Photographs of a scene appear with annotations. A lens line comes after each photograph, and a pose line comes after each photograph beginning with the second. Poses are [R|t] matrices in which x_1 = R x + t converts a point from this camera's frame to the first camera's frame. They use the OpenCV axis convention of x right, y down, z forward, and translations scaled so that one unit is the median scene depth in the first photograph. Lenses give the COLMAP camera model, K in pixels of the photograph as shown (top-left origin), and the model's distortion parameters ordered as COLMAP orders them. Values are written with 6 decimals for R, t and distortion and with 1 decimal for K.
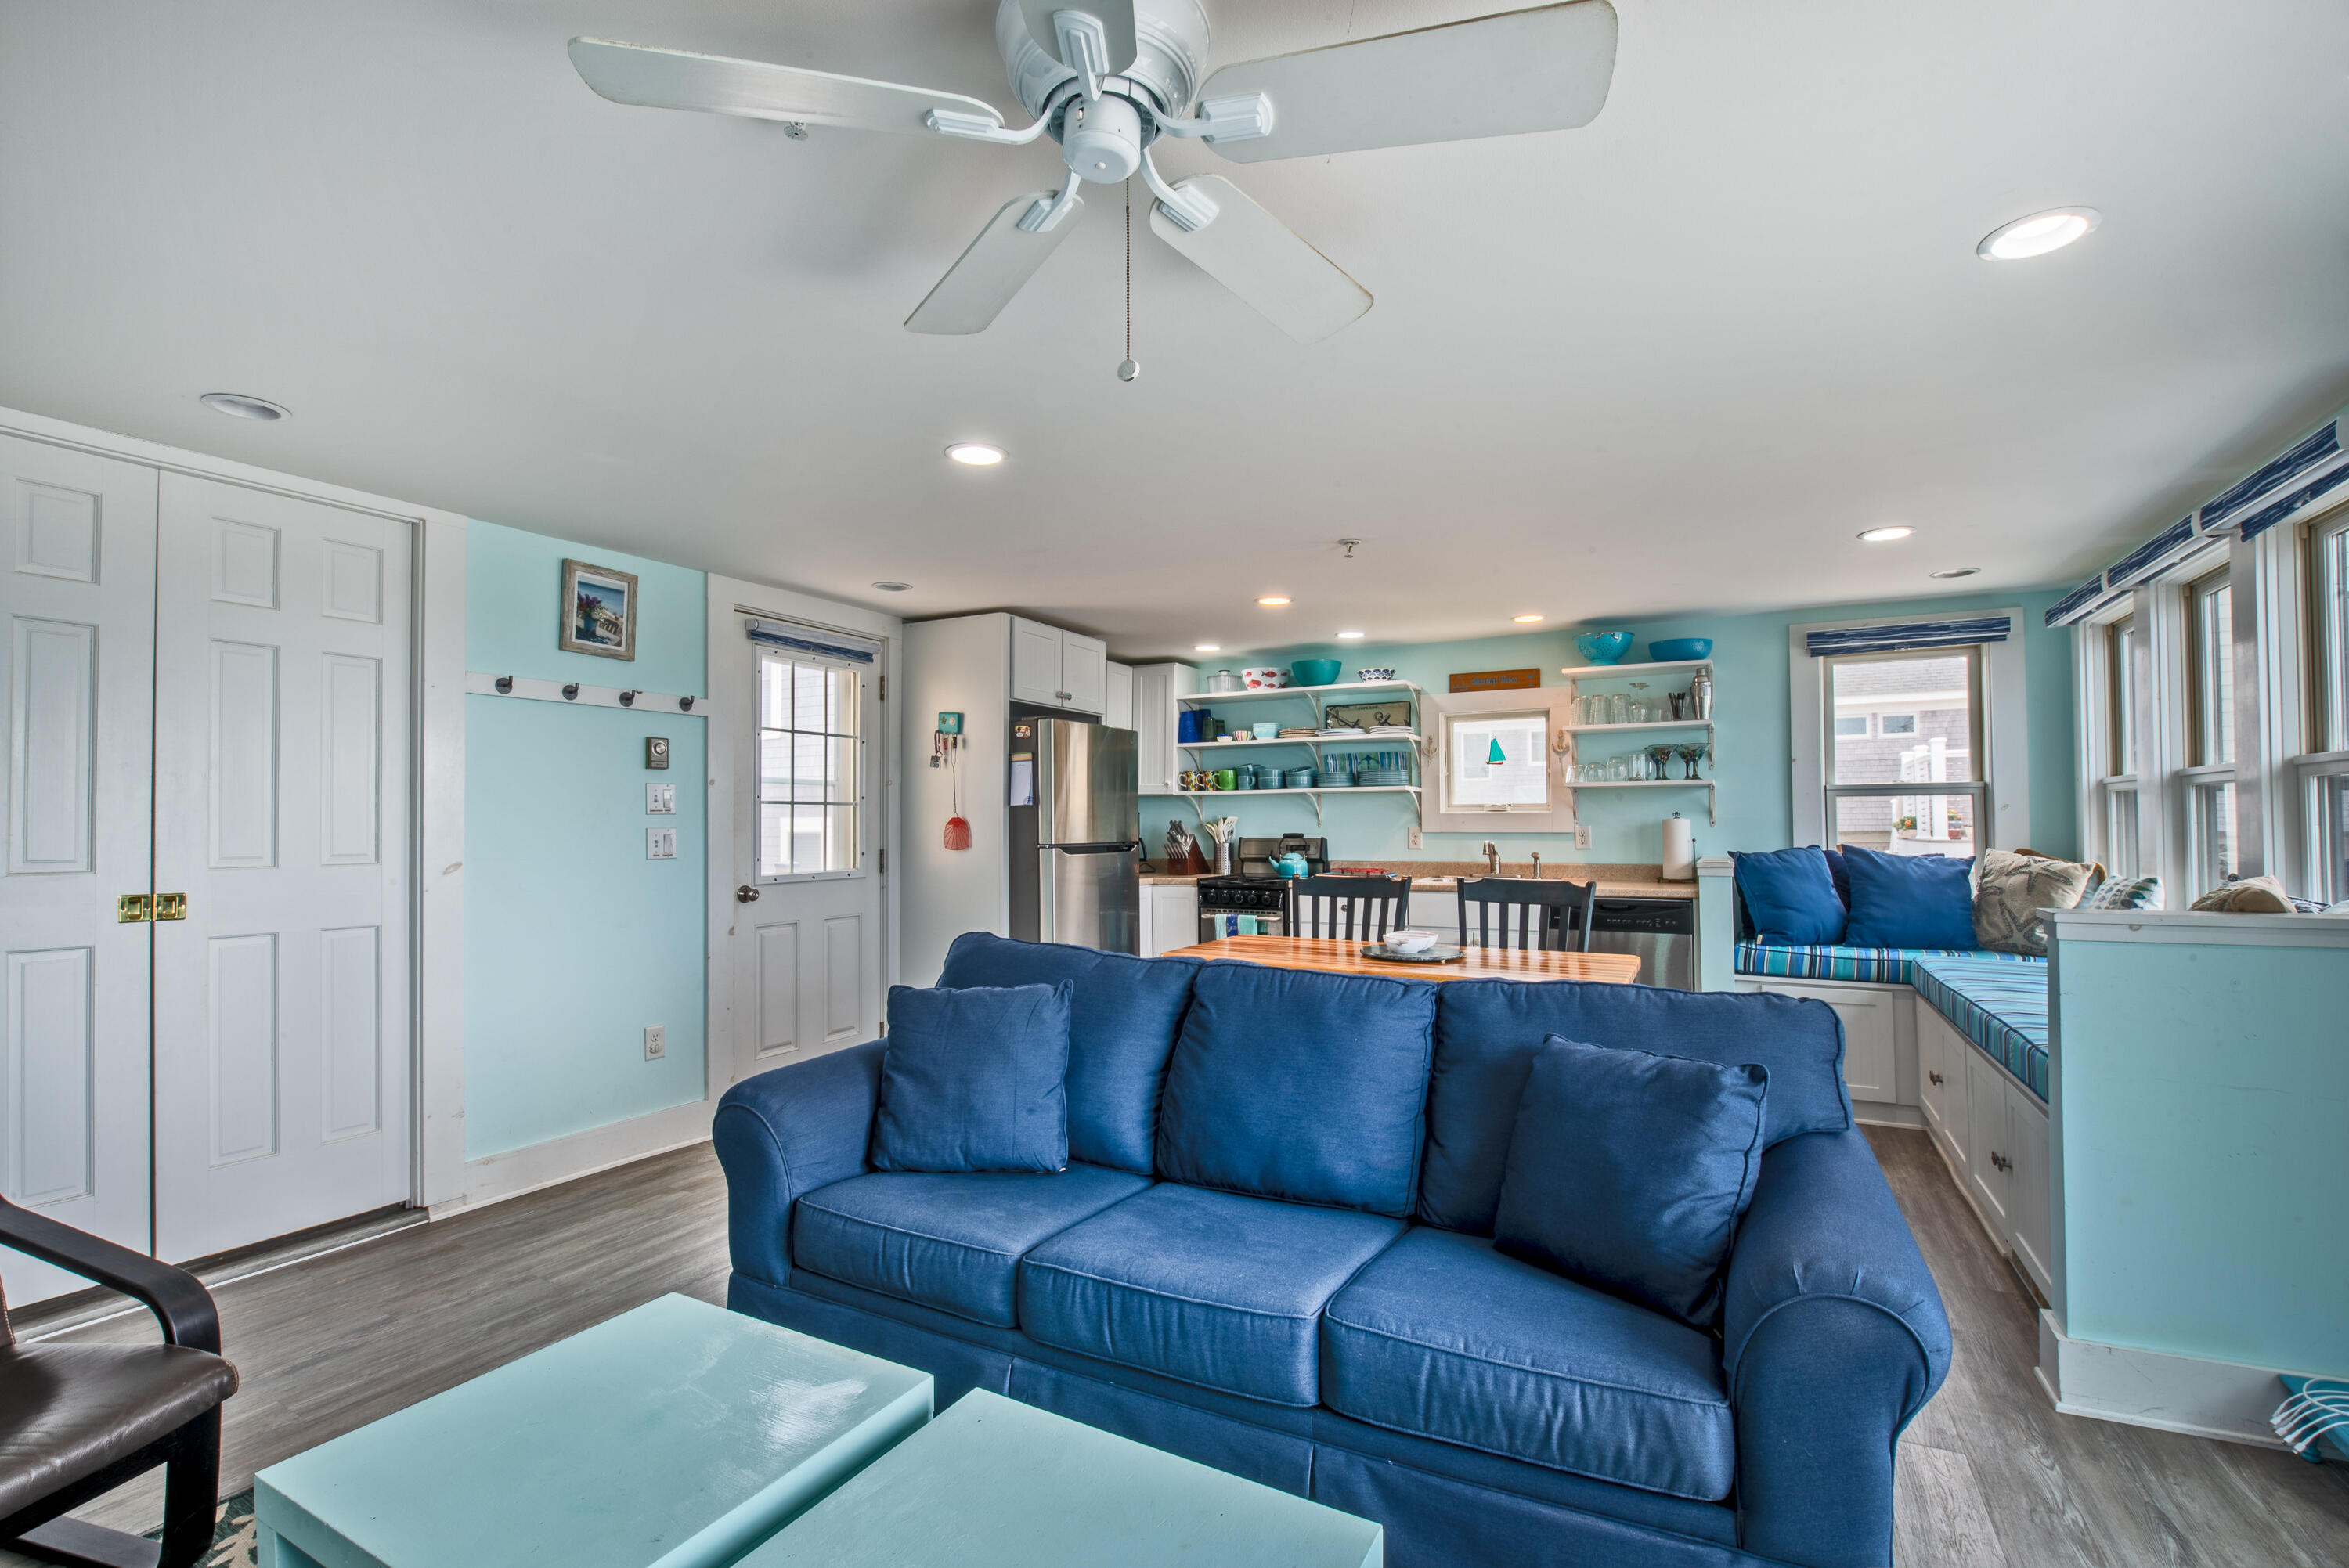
lens RADIAL K [[1109.2, 0, 1180.8], [0, 1109.2, 791.8], [0, 0, 1]] dist [0.010195, -0.001736]
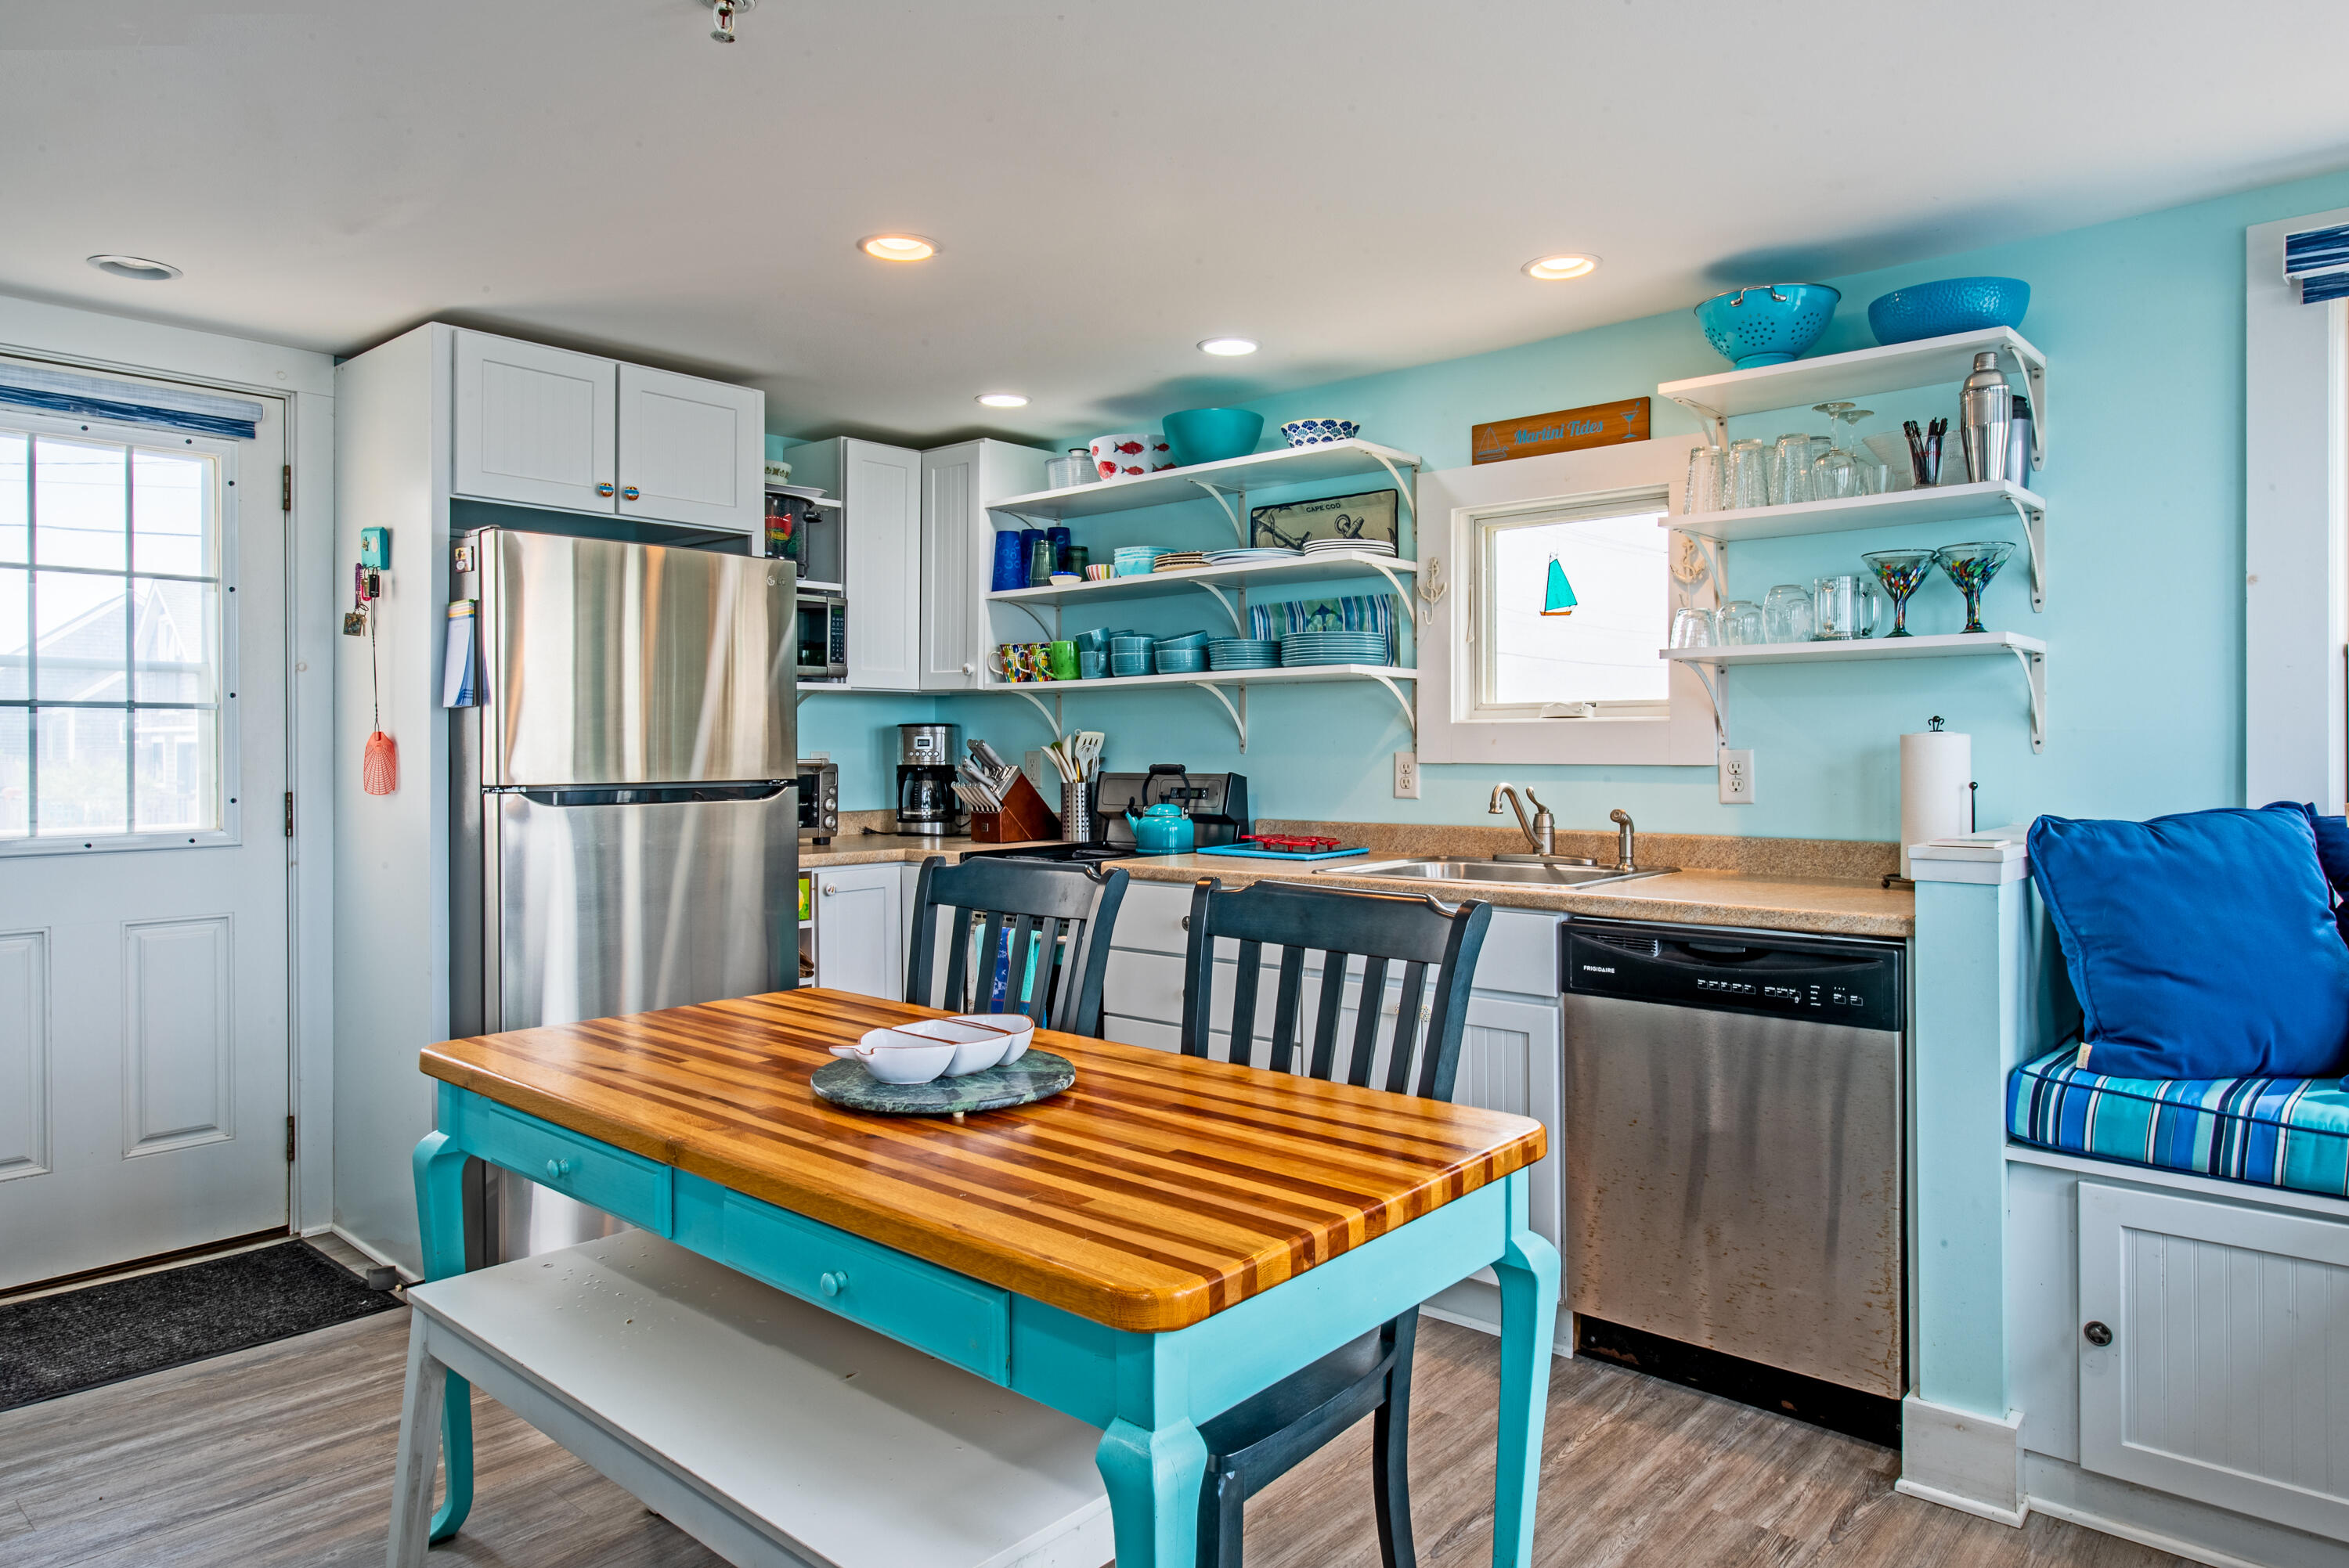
lens RADIAL K [[1510.0, 0, 1195.7], [0, 1510.0, 746.6], [0, 0, 1]] dist [0.004306, -0.000908]
pose [[0.969612, 0.000544, -0.244648, 0.295850], [0.006518, 0.999585, 0.028056, 0.011166], [0.244562, -0.028798, 0.969206, 0.366344]]
